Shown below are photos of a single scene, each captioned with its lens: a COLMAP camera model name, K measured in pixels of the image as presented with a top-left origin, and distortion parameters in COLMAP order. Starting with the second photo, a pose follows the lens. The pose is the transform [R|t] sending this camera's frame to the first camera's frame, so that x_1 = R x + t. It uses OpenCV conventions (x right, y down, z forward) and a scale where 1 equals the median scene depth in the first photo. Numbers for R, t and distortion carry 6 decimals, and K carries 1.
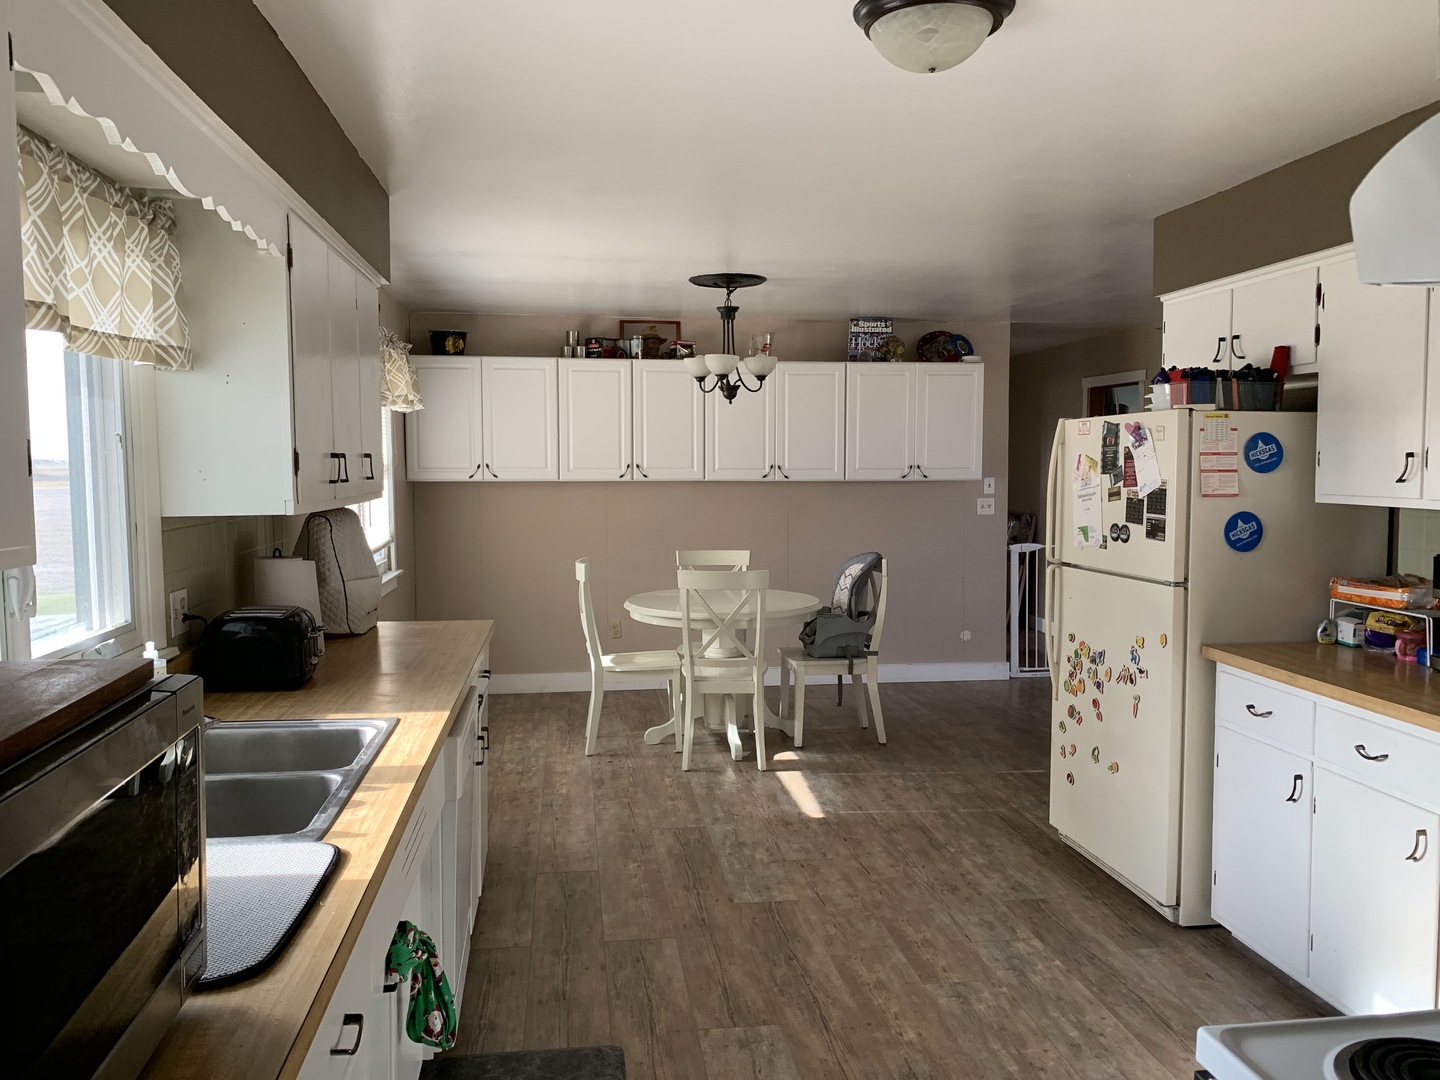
lens RADIAL K [[1098.3, 0, 720.0], [0, 1098.3, 540.0], [0, 0, 1]] dist [0.145791, -0.331624]
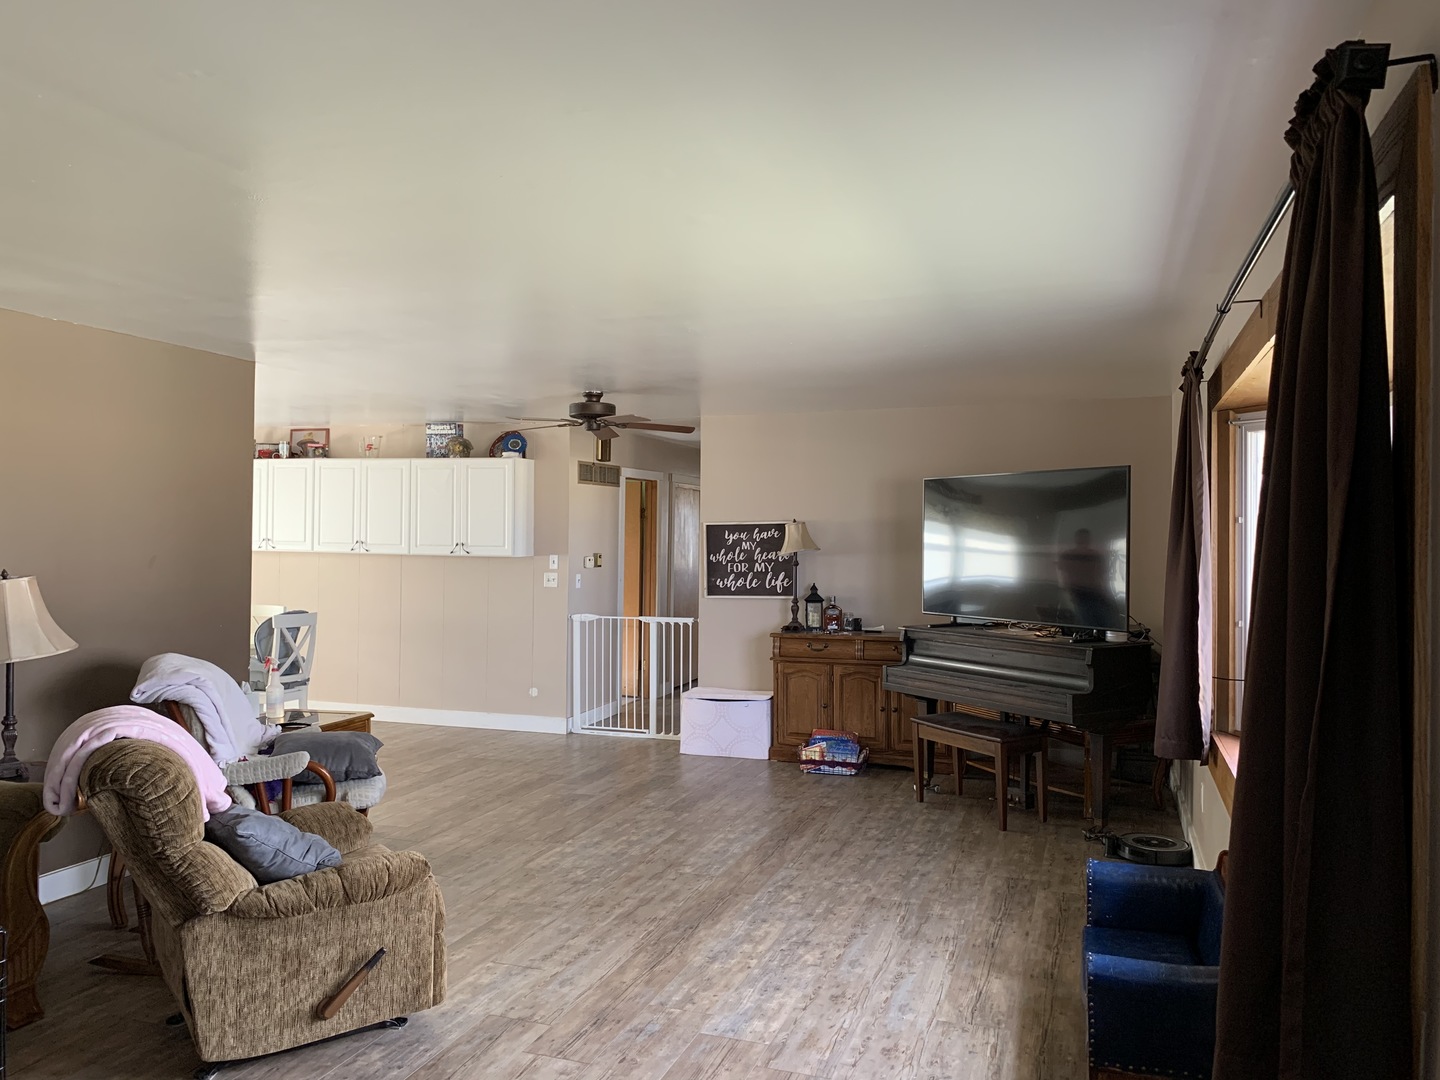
lens RADIAL K [[1098.3, 0, 720.0], [0, 1098.3, 540.0], [0, 0, 1]] dist [0.145791, -0.331624]
pose [[0.886387, 0.011618, -0.462799, 0.977473], [-0.049179, 0.996391, -0.069177, -0.001263], [0.460325, 0.084077, 0.883760, 0.069036]]
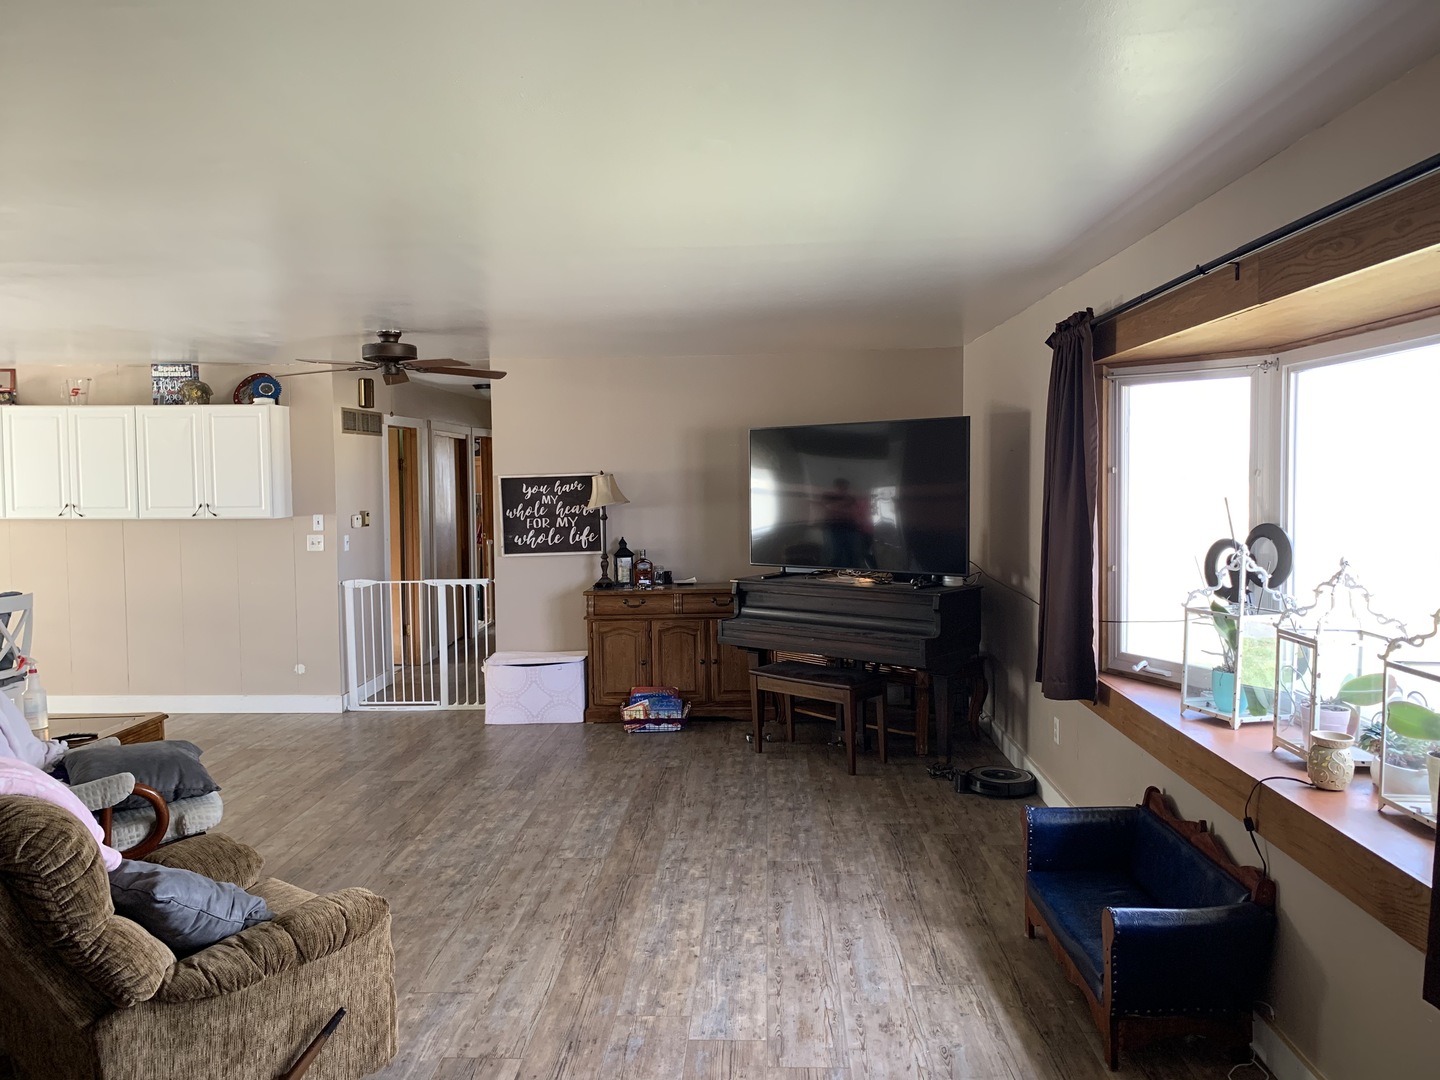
lens RADIAL K [[1077.7, 0, 630.0], [0, 1077.7, 533.2], [0, 0, 1]] dist [0.123695, -0.237437]
pose [[0.983235, 0.001498, -0.182338, 0.748720], [-0.005712, 0.999729, -0.022589, -0.019212], [0.182255, 0.023252, 0.982976, 0.068832]]
